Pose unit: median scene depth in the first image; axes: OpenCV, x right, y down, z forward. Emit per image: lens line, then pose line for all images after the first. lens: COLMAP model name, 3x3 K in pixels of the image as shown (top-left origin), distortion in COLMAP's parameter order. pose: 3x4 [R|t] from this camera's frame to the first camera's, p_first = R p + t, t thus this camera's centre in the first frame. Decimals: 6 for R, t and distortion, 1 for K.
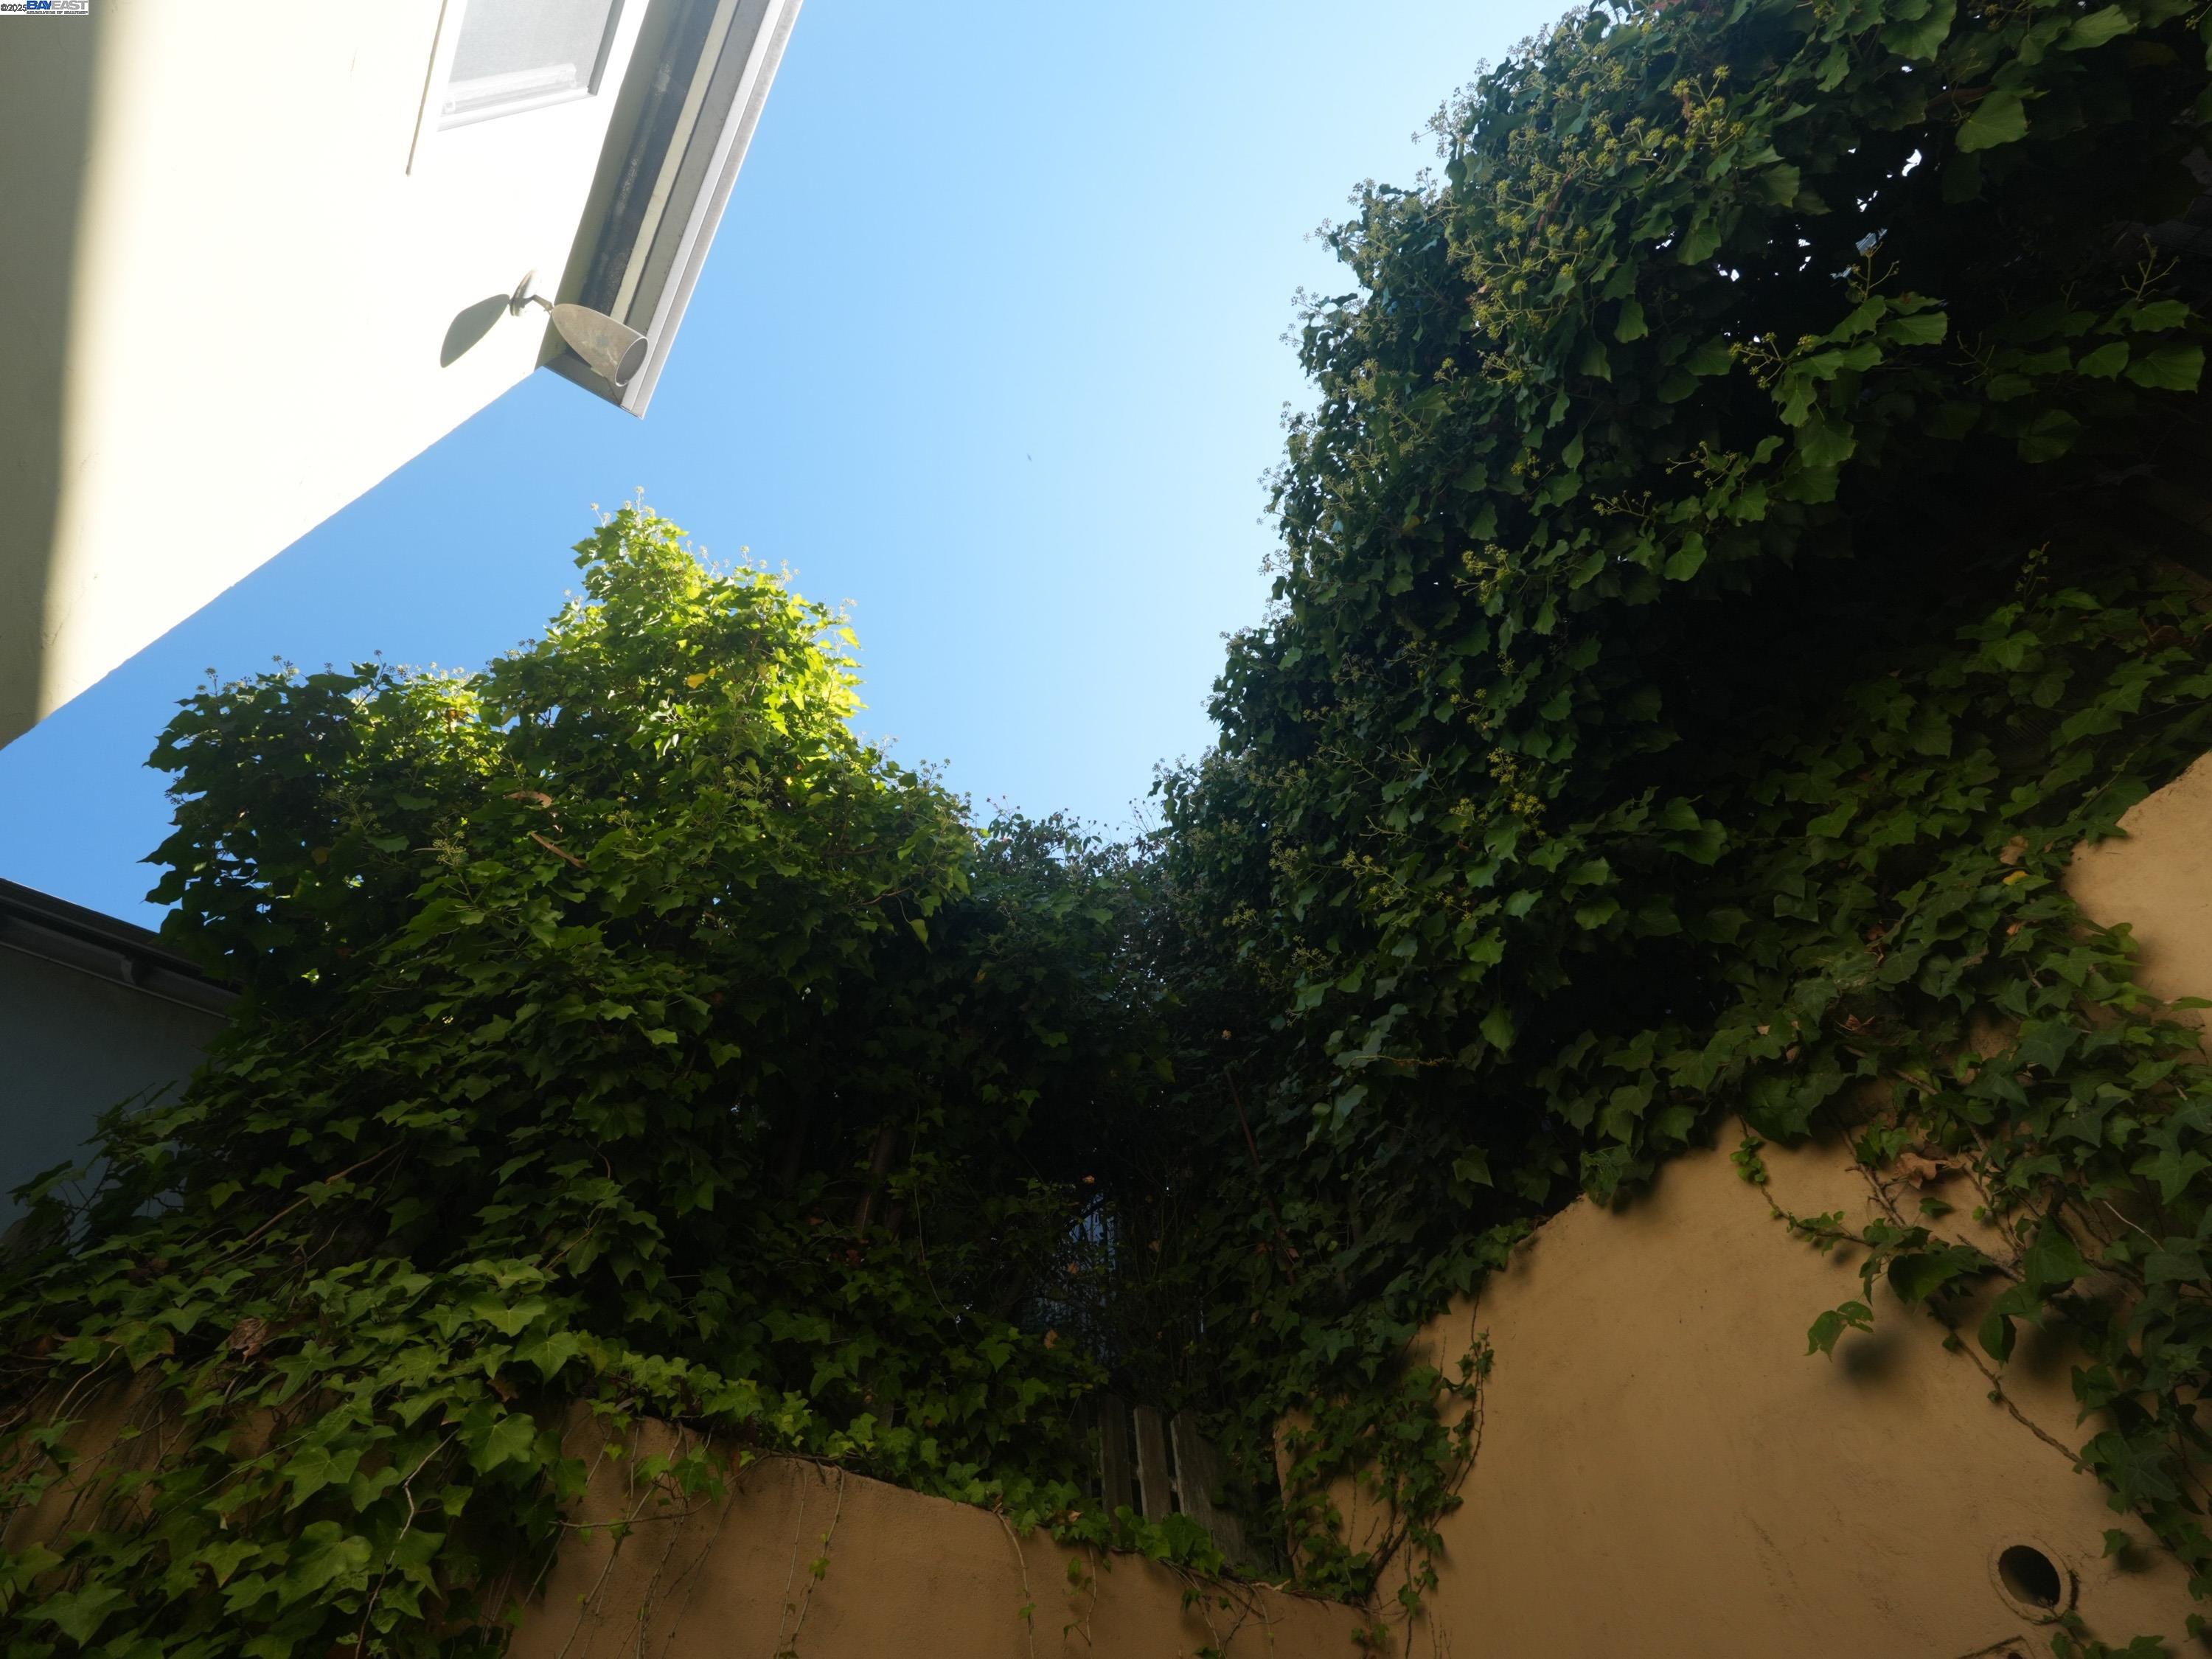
lens RADIAL K [[1136.5, 0, 1101.8], [0, 1136.5, 828.9], [0, 0, 1]] dist [-0.003651, 0.001021]
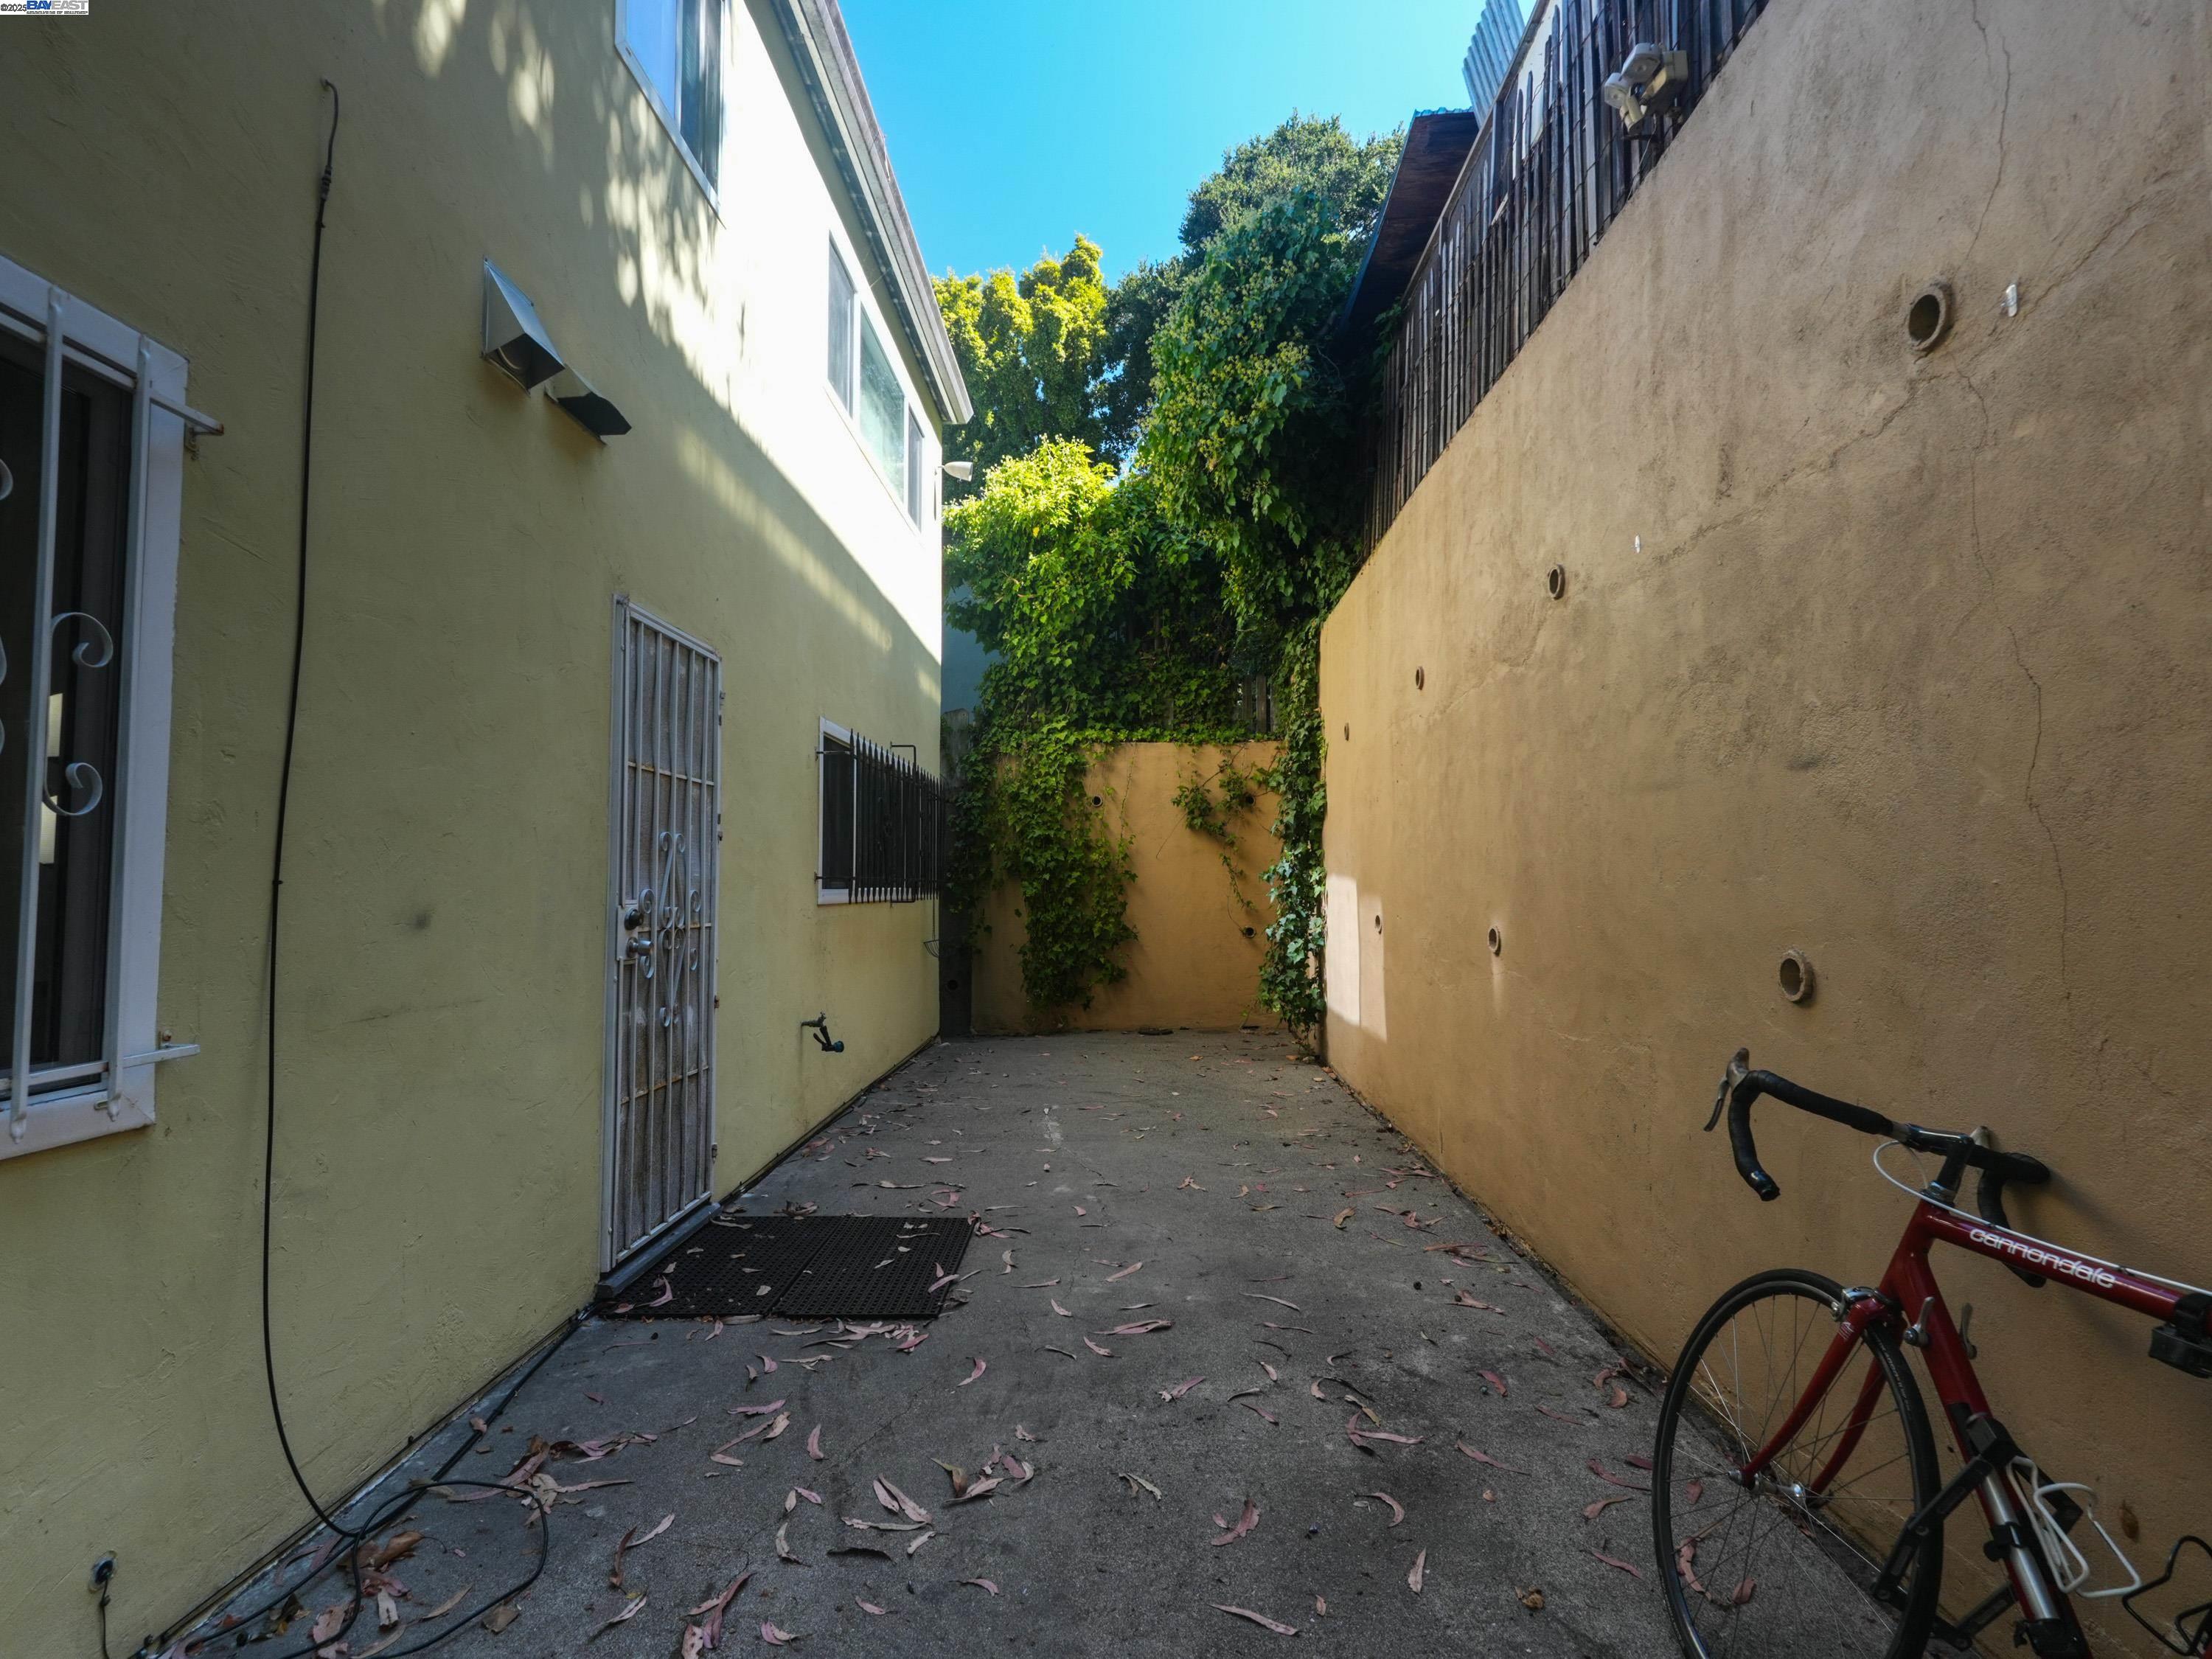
lens RADIAL K [[1136.5, 0, 1106.1], [0, 1136.5, 830.6], [0, 0, 1]] dist [-0.003651, 0.001021]
pose [[0.831335, -0.018183, -0.555474, 2.548112], [0.443815, 0.623317, 0.643820, -2.573875], [0.334529, -0.781758, 0.526255, -2.037113]]
